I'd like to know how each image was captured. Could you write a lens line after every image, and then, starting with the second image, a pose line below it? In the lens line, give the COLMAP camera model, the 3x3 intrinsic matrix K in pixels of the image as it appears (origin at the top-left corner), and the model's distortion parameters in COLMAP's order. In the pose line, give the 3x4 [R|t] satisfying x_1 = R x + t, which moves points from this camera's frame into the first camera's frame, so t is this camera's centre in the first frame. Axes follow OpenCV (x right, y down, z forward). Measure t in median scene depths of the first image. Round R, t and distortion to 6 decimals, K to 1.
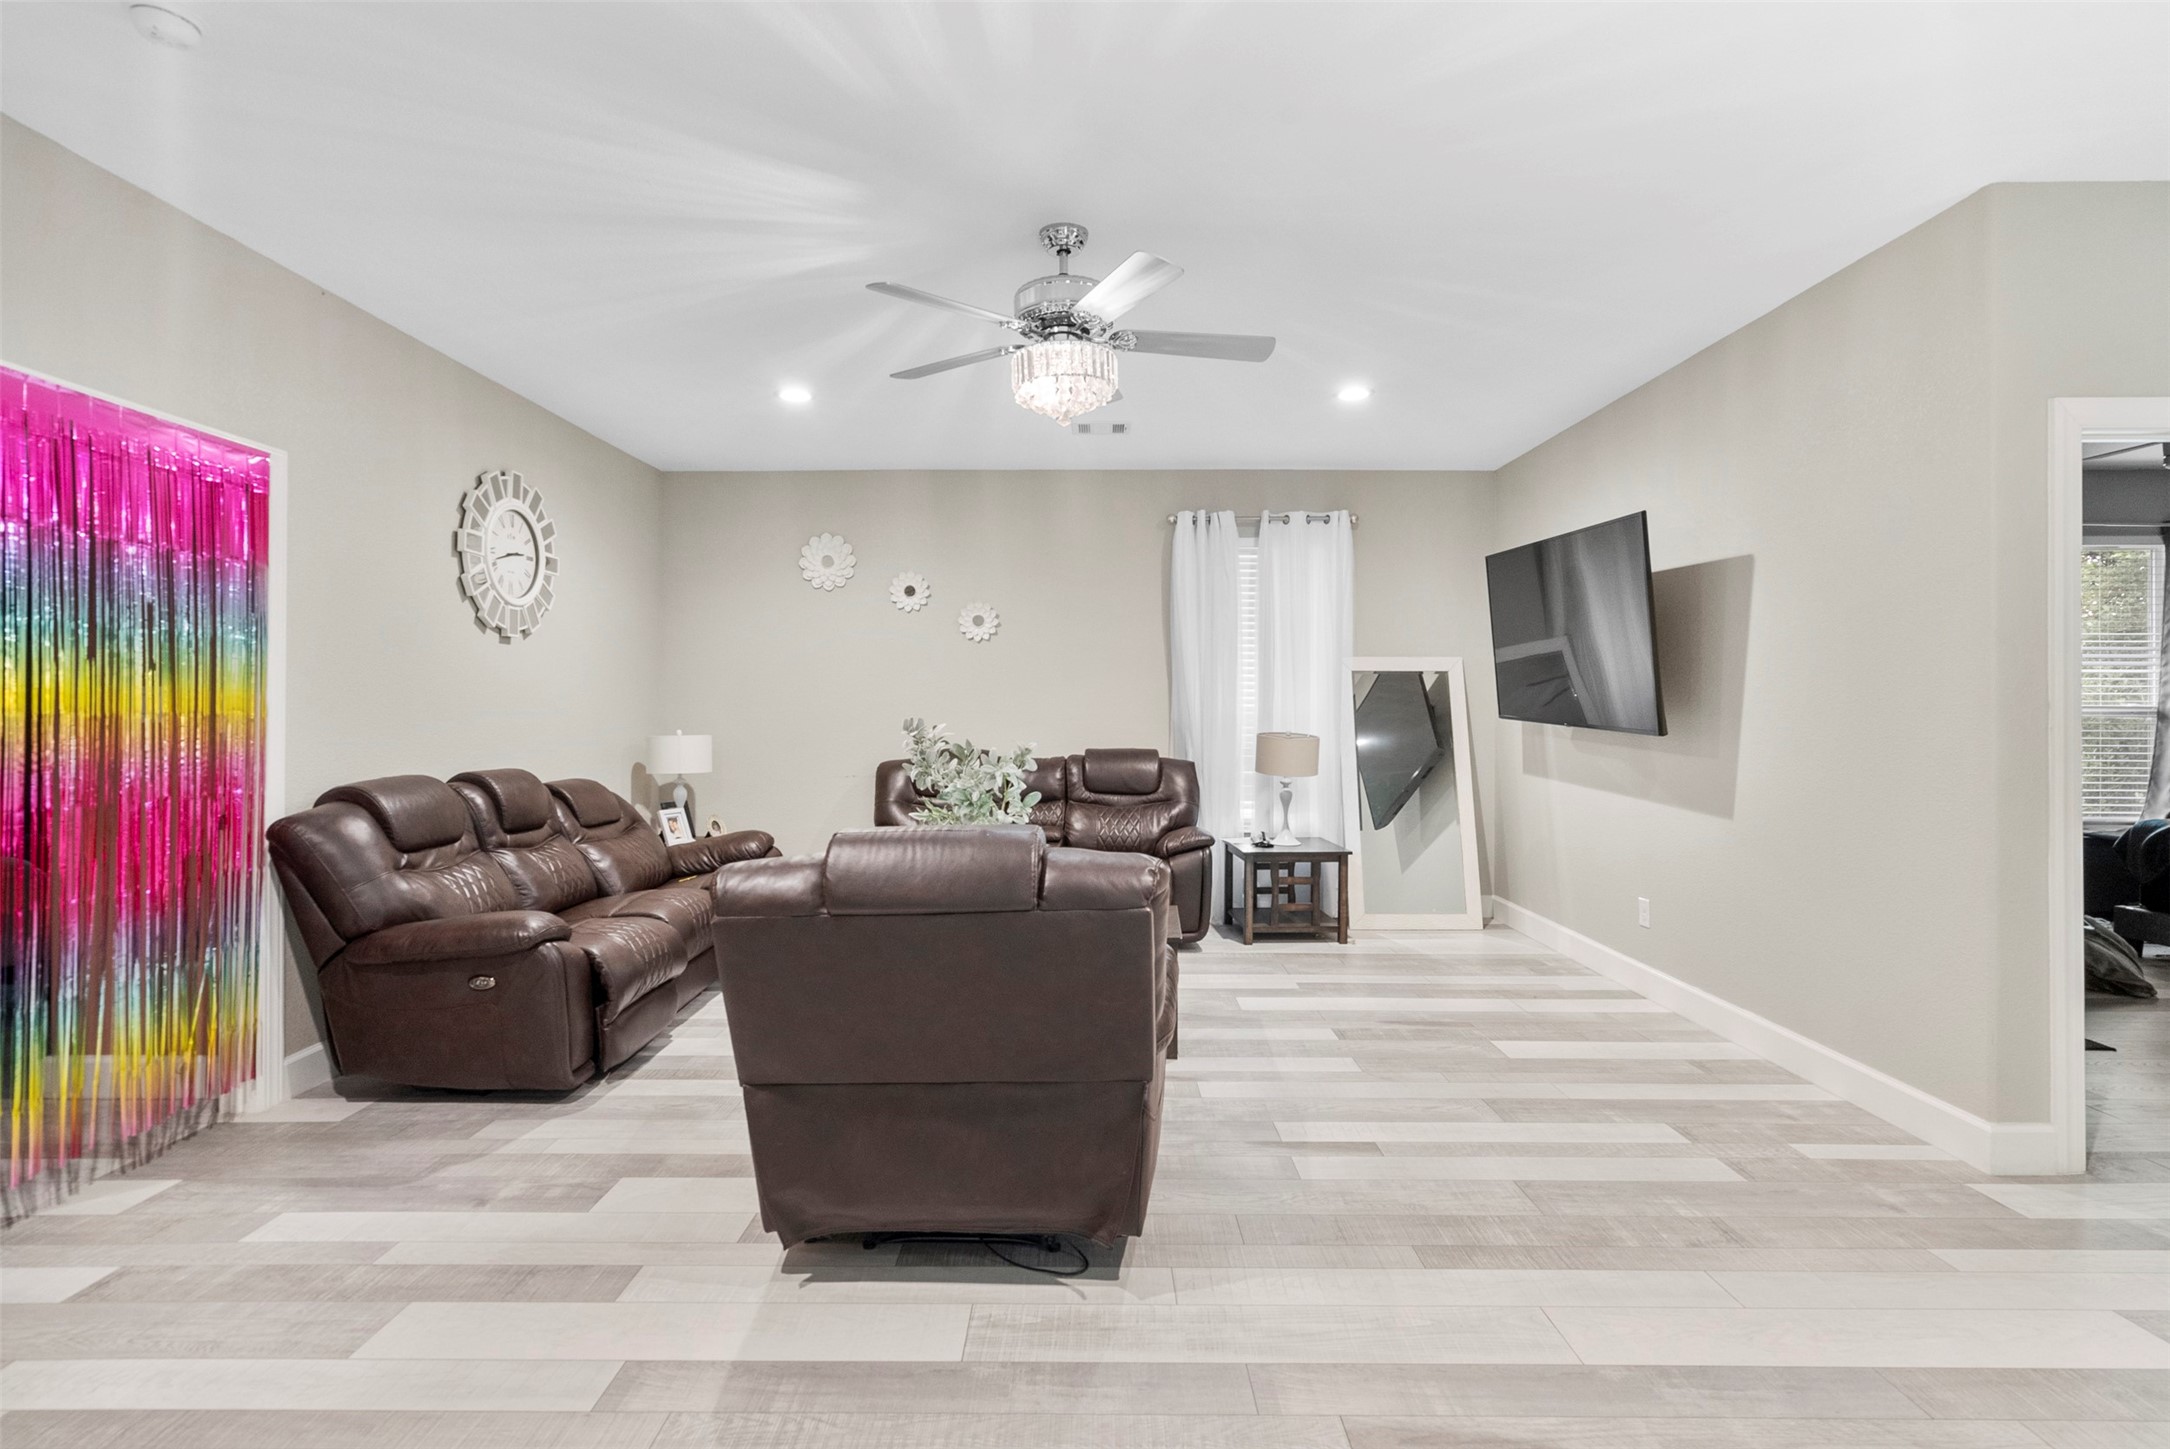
lens RADIAL K [[997.0, 0, 1061.1], [0, 997.0, 719.0], [0, 0, 1]] dist [0.000991, 0.000633]
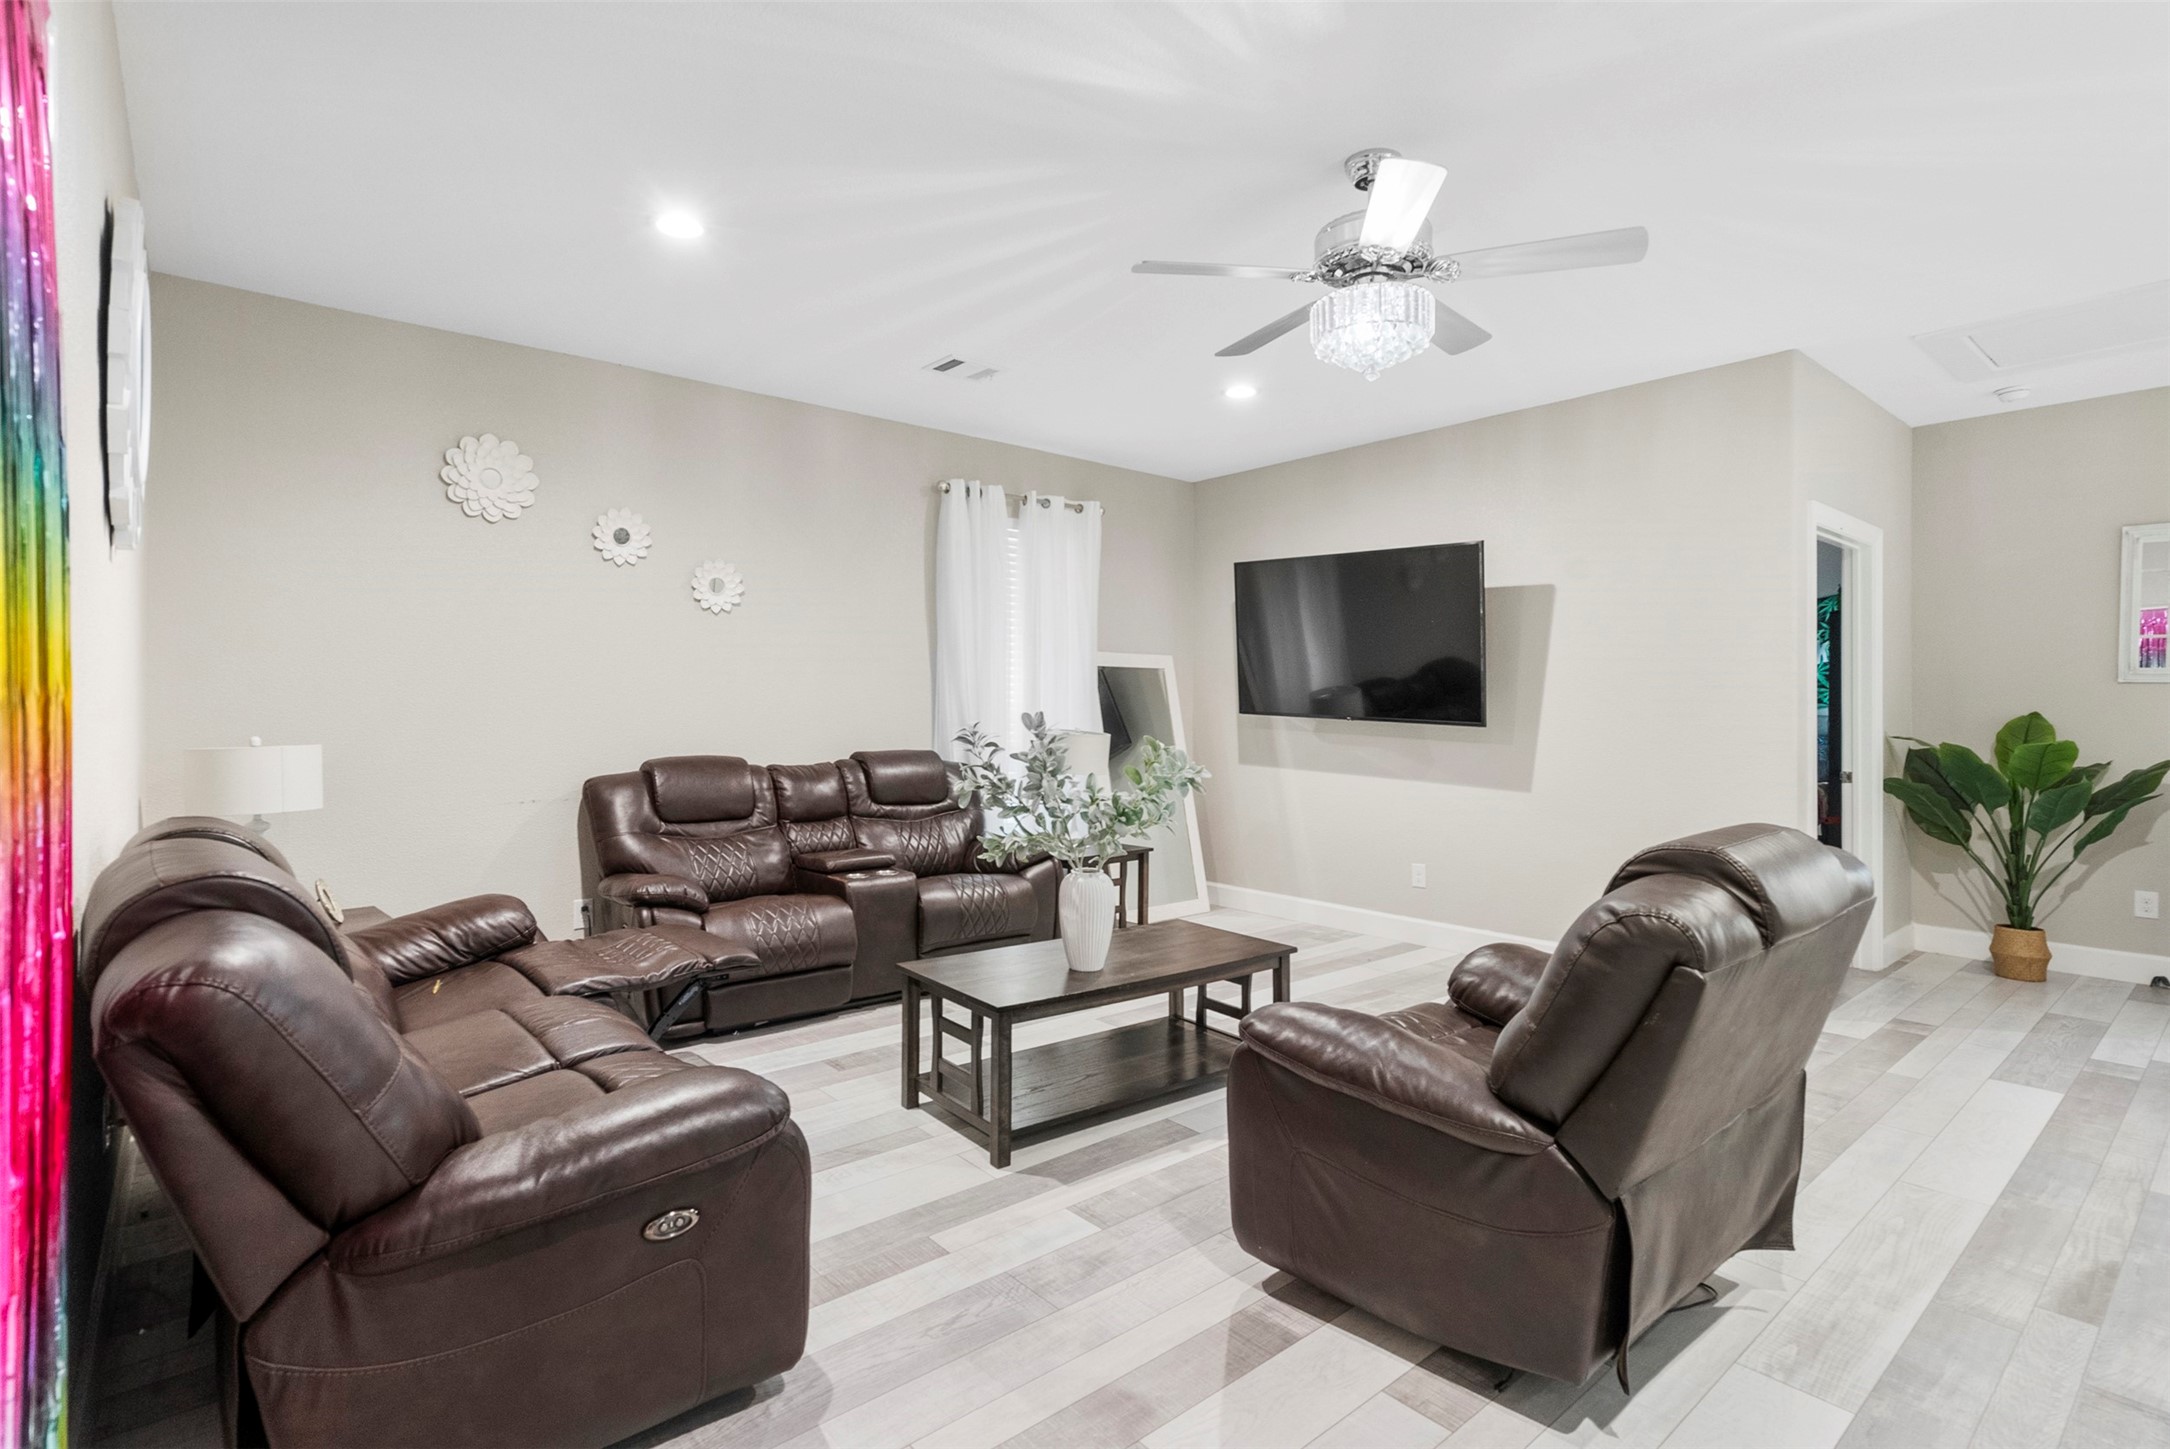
lens RADIAL K [[1050.4, 0, 1086.3], [0, 1050.4, 704.6], [0, 0, 1]] dist [-0.000351, 0.000477]
pose [[0.757847, 0.002948, 0.652425, -0.437278], [0.002096, 0.999974, -0.006953, -0.002754], [-0.652428, 0.006637, 0.757821, 0.246751]]
